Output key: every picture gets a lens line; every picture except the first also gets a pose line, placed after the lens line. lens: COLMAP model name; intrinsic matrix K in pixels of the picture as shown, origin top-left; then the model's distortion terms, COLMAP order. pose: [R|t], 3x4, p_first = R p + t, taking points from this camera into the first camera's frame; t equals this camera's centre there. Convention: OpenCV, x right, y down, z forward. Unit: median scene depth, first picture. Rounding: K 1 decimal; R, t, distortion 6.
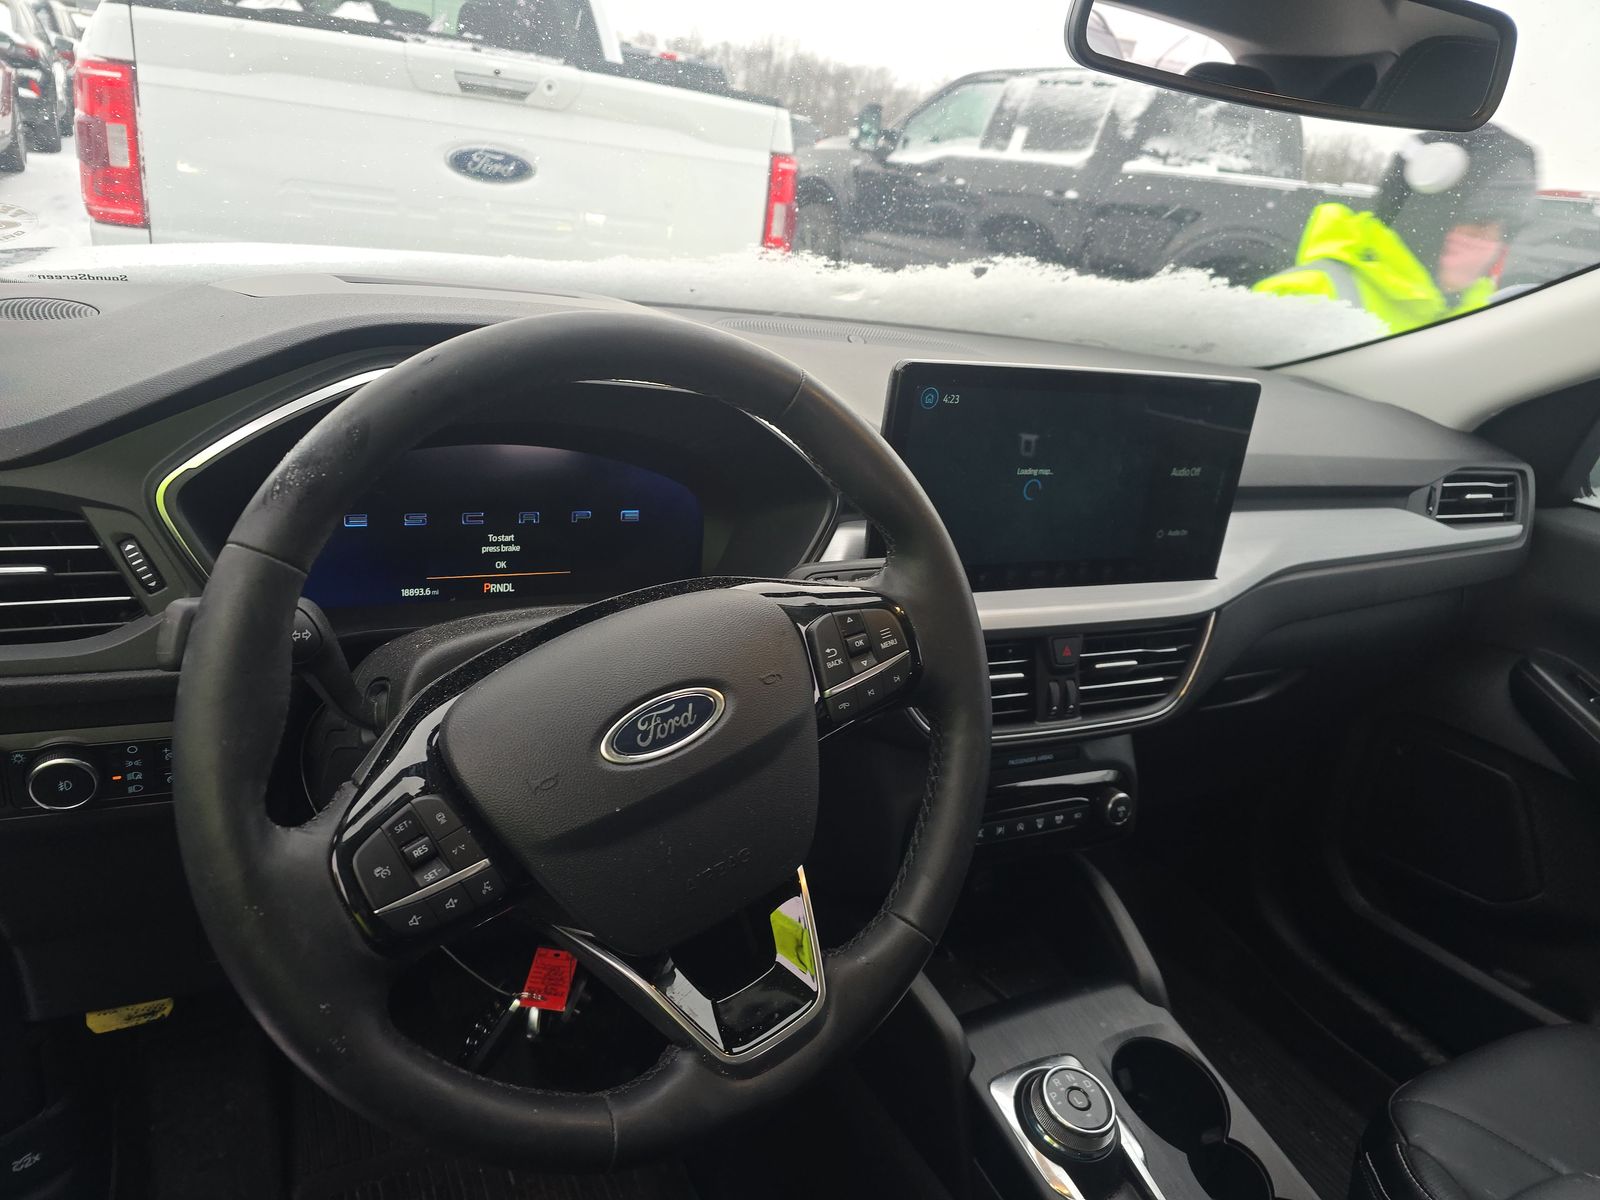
lens RADIAL K [[1087.1, 0, 770.5], [0, 1087.1, 573.0], [0, 0, 1]] dist [0.045209, -0.022924]
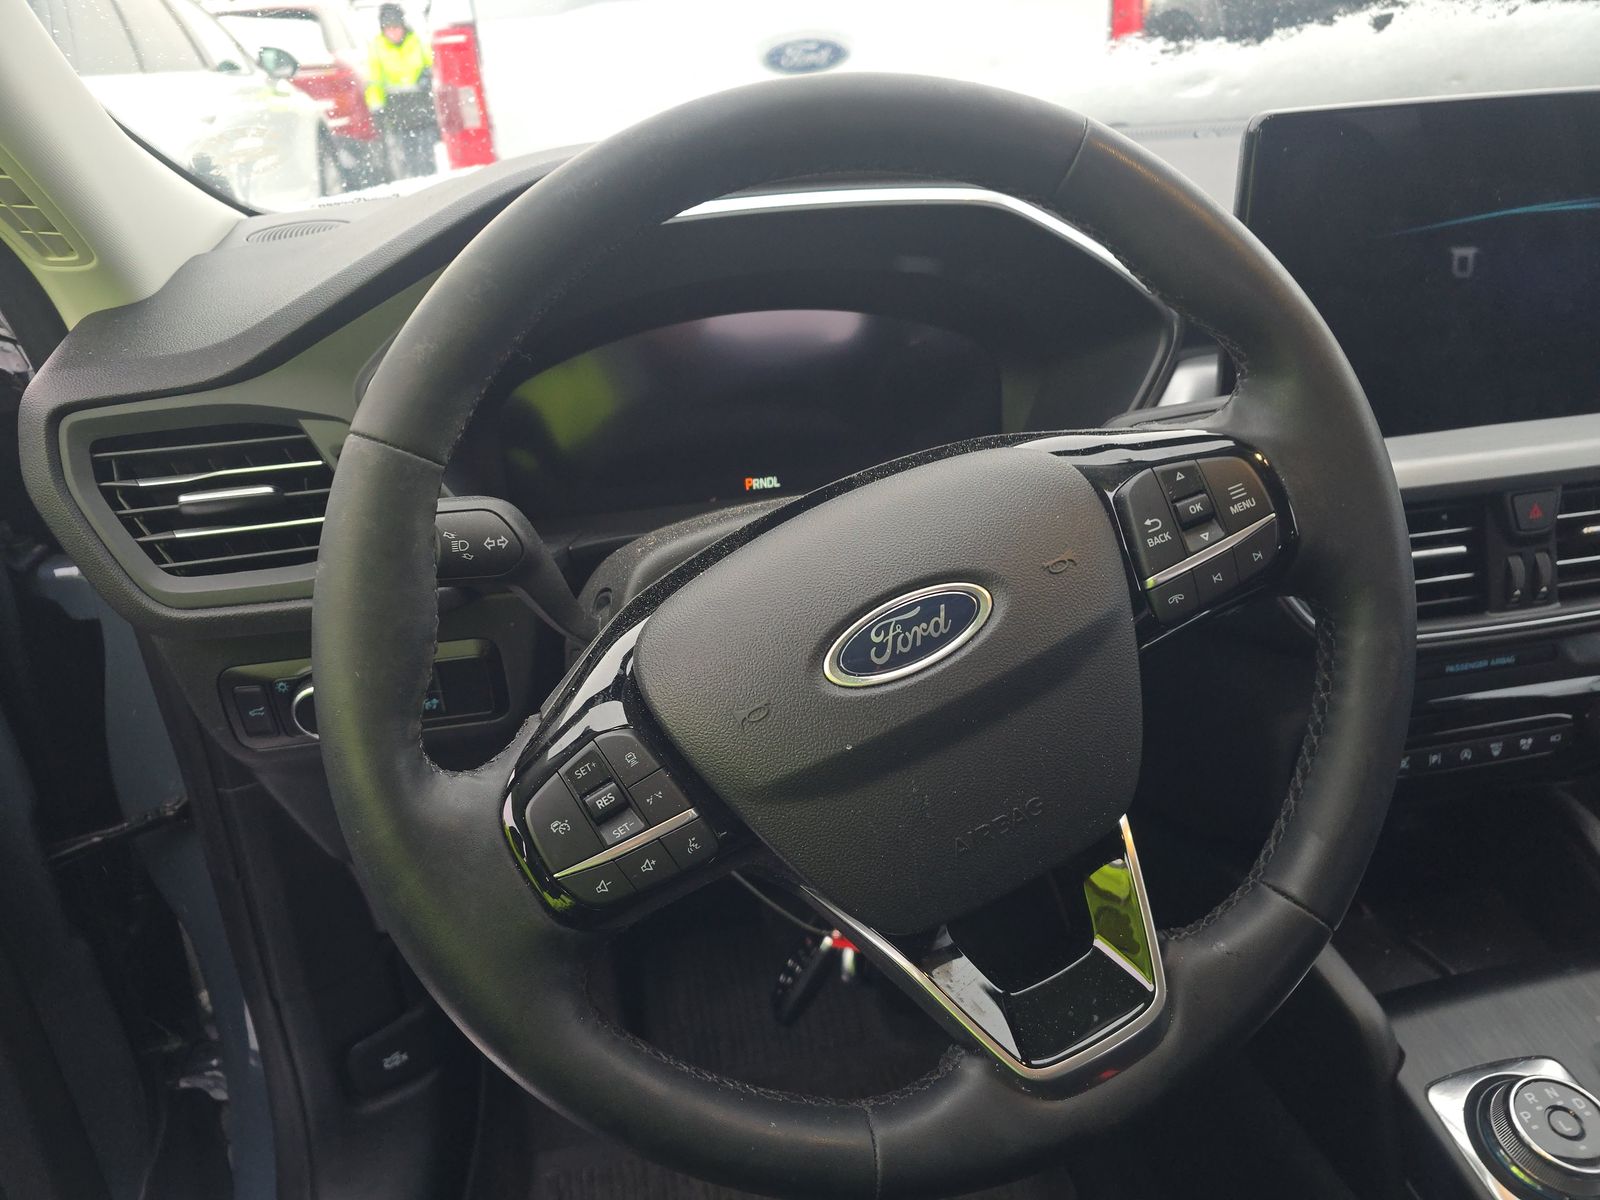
lens RADIAL K [[1087.1, 0, 789.9], [0, 1087.1, 587.6], [0, 0, 1]] dist [0.045209, -0.022924]
pose [[0.948785, -0.046237, -0.312519, 0.048703], [0.075737, 0.993674, 0.082917, 0.034647], [0.306708, -0.102339, 0.946286, 0.237976]]
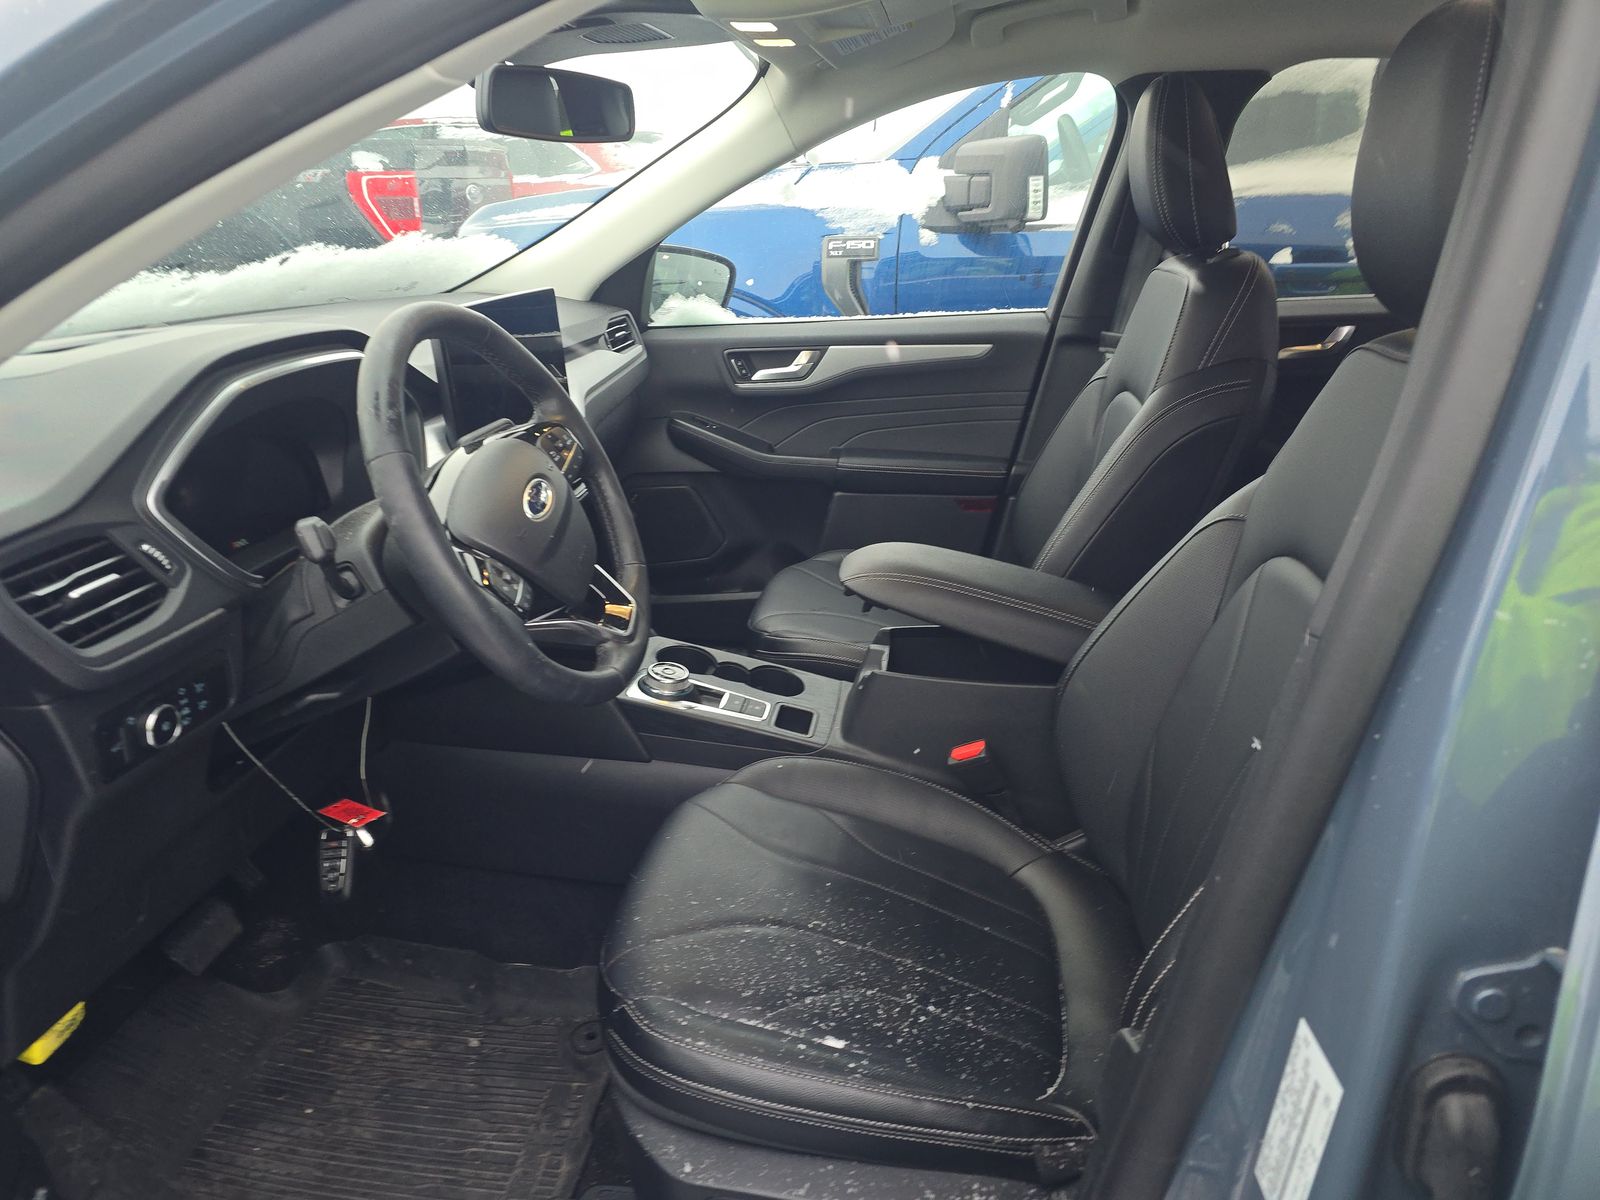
lens RADIAL K [[1087.1, 0, 775.3], [0, 1087.1, 605.2], [0, 0, 1]] dist [0.045209, -0.022924]
pose [[0.589561, -0.418805, 0.690666, -1.130934], [0.369563, 0.900190, 0.230393, 0.017262], [-0.718221, 0.119414, 0.685492, -0.565533]]
